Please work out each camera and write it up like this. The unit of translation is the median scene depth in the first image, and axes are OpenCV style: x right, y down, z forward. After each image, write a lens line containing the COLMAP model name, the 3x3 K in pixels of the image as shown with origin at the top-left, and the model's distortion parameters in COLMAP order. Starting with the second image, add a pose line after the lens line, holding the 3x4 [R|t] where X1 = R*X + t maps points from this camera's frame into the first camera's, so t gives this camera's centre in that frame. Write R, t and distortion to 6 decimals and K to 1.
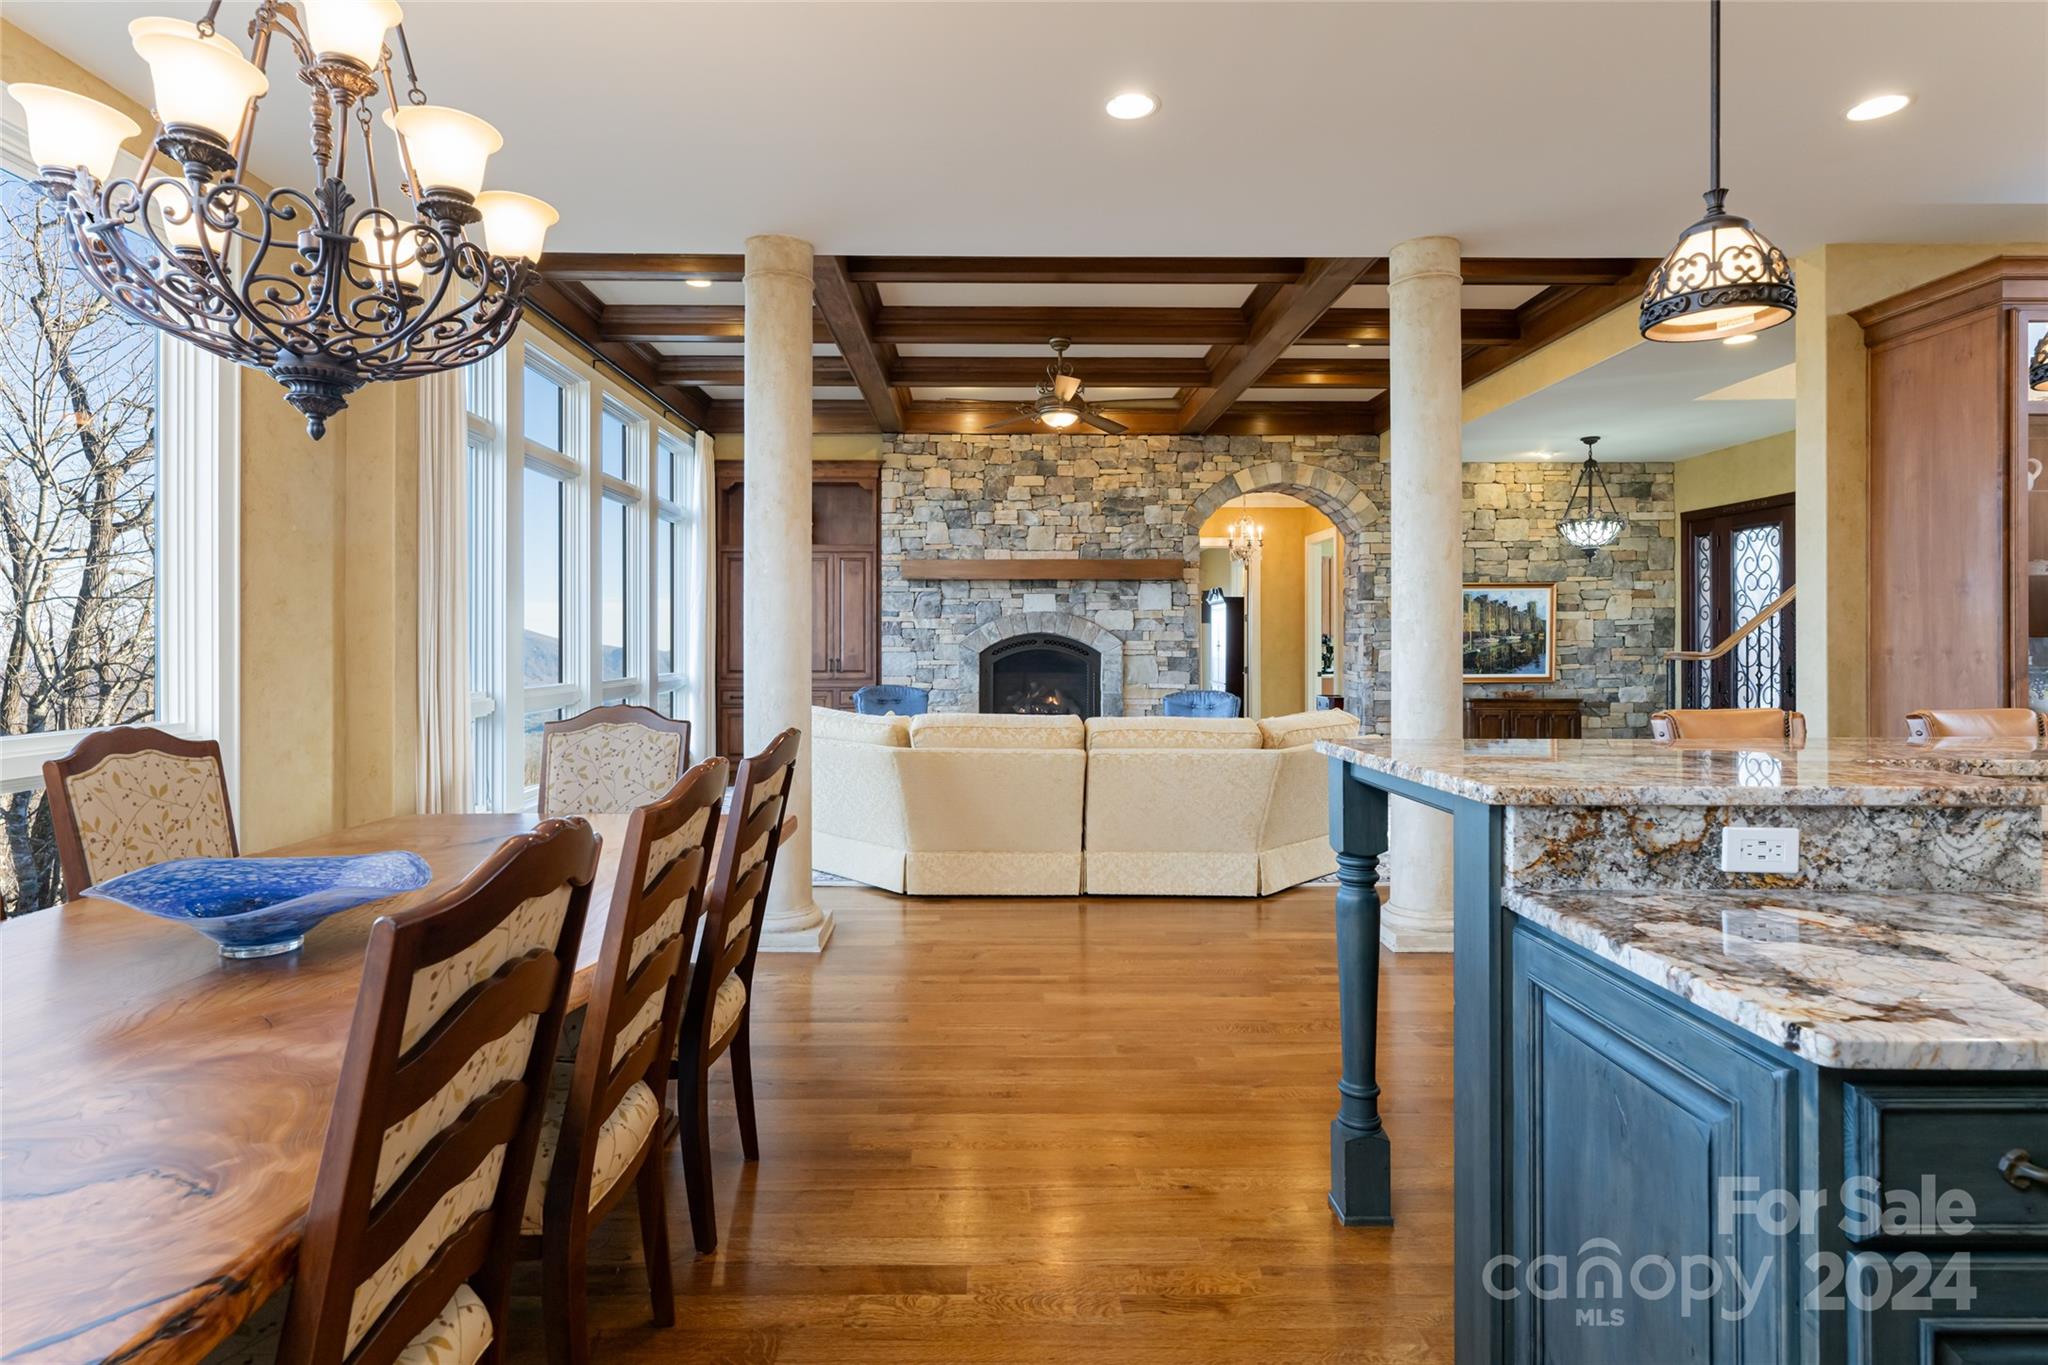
lens RADIAL K [[1007.5, 0, 1016.1], [0, 1007.5, 643.8], [0, 0, 1]] dist [0.001149, 0.000033]
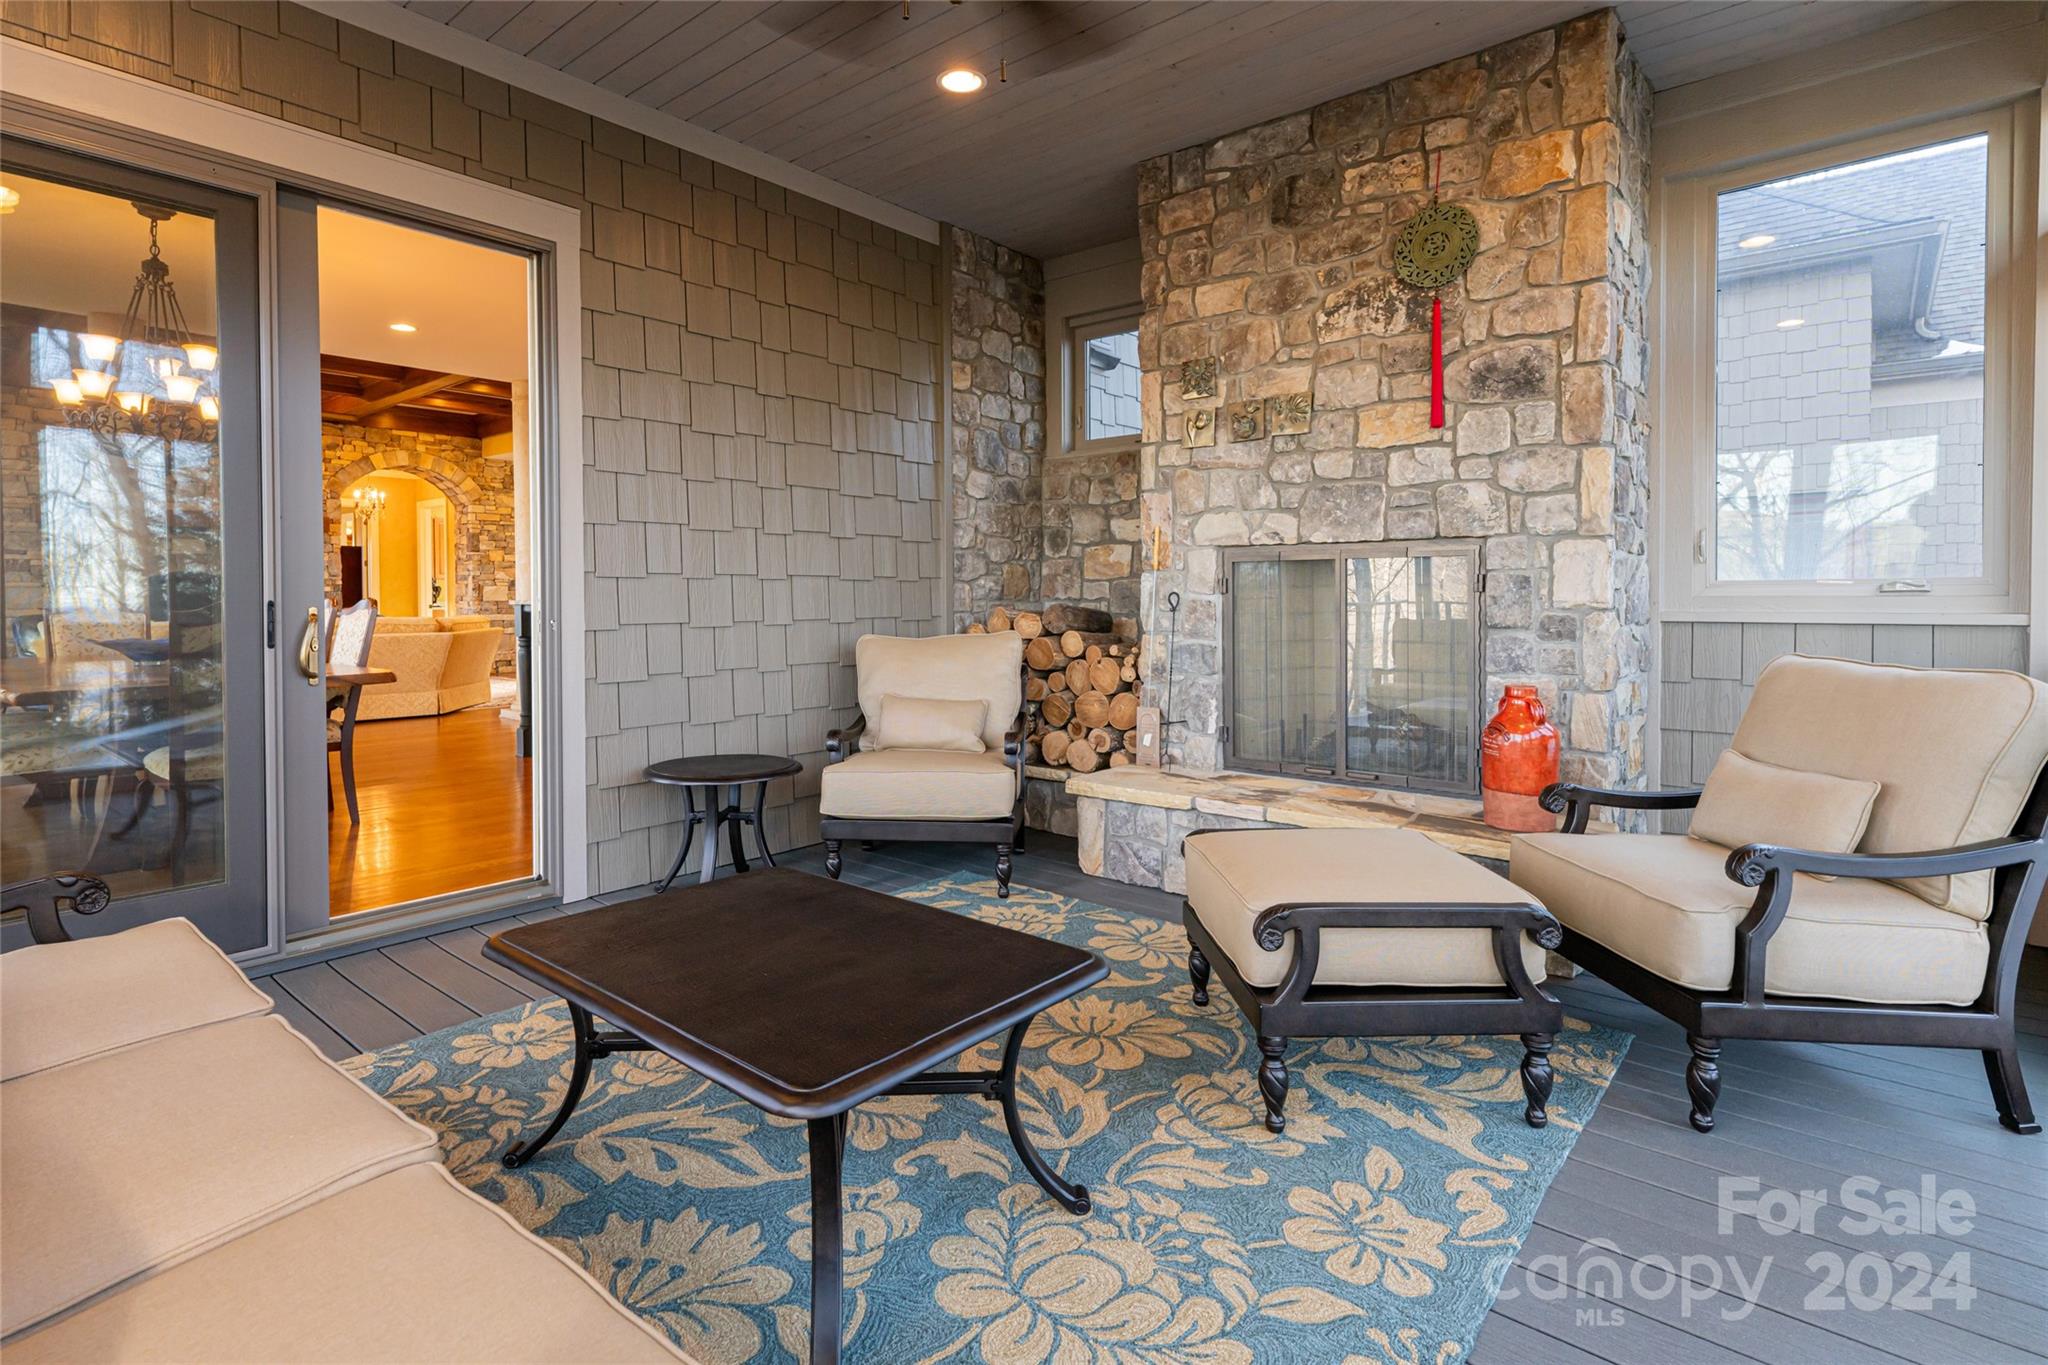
lens RADIAL K [[1016.7, 0, 1014.7], [0, 1016.7, 611.9], [0, 0, 1]] dist [-0.002159, -0.000363]
pose [[0.644919, -0.016151, 0.764081, -0.268961], [0.004694, 0.999842, 0.017172, 0.021496], [-0.764237, -0.007488, 0.644892, -0.538813]]
